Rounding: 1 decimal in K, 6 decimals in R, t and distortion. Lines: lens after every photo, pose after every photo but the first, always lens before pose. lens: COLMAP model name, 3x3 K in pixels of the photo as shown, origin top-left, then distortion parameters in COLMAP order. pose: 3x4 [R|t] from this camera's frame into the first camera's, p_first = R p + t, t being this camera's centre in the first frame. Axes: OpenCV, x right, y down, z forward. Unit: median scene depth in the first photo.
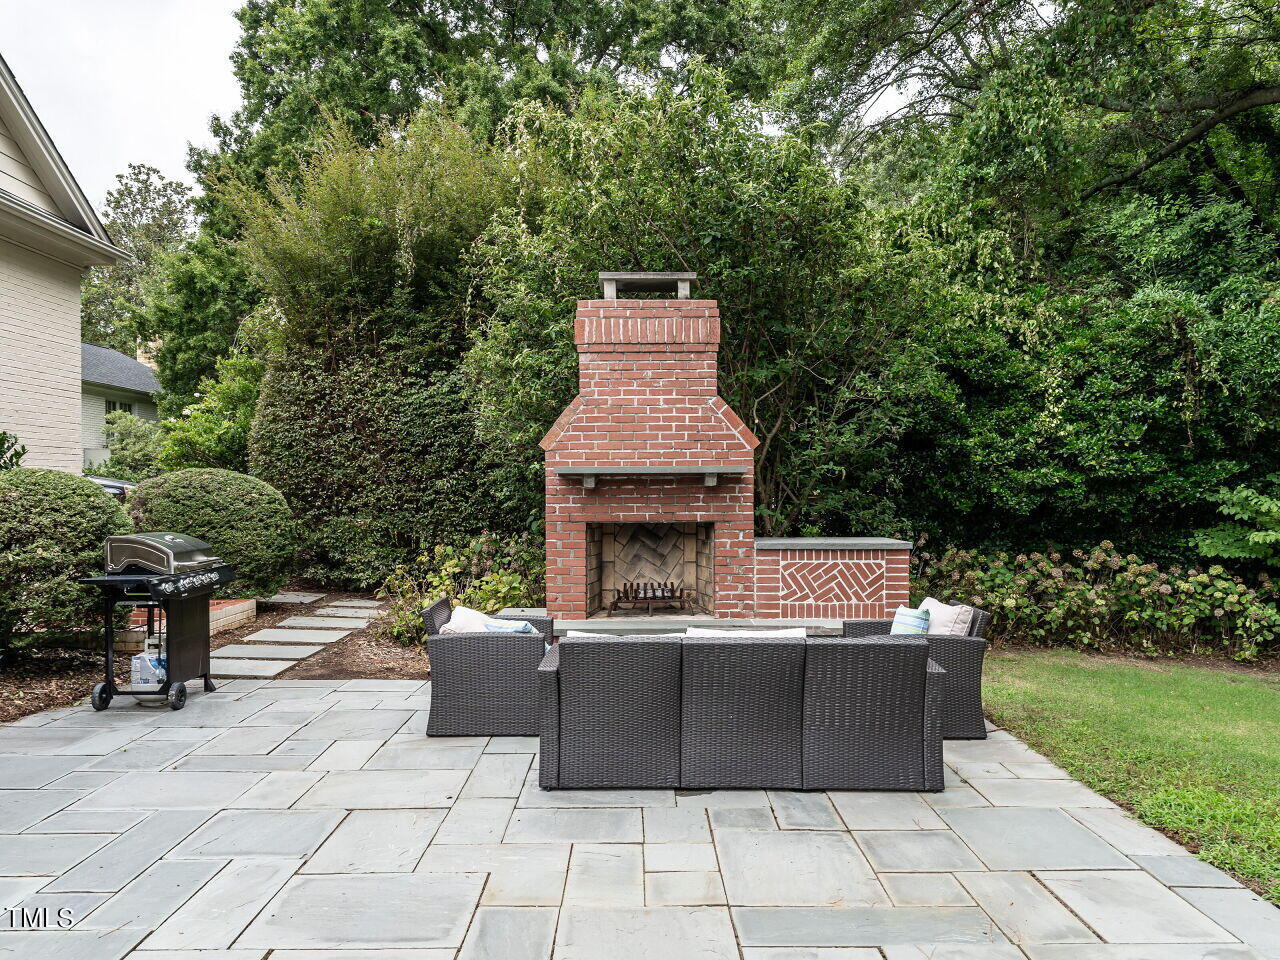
lens RADIAL K [[957.0, 0, 638.8], [0, 957.0, 486.4], [0, 0, 1]] dist [0.006854, -0.000916]
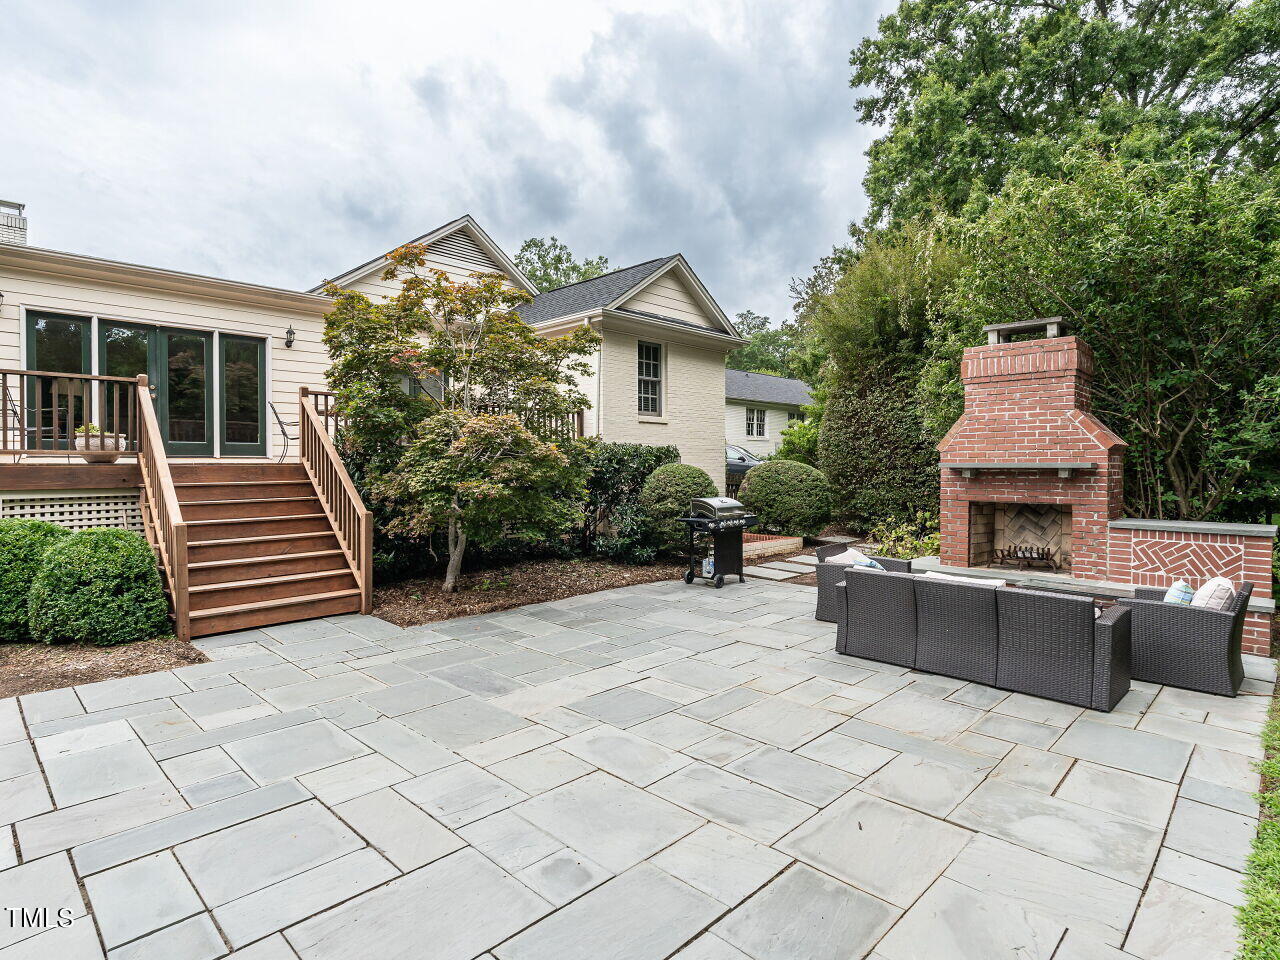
lens RADIAL K [[686.9, 0, 639.5], [0, 686.9, 471.8], [0, 0, 1]] dist [-0.000199, 0.001612]
pose [[0.715232, 0.011813, -0.698787, 0.314212], [-0.001783, 0.999885, 0.015077, -0.021512], [0.698885, -0.009537, 0.715171, -0.094390]]
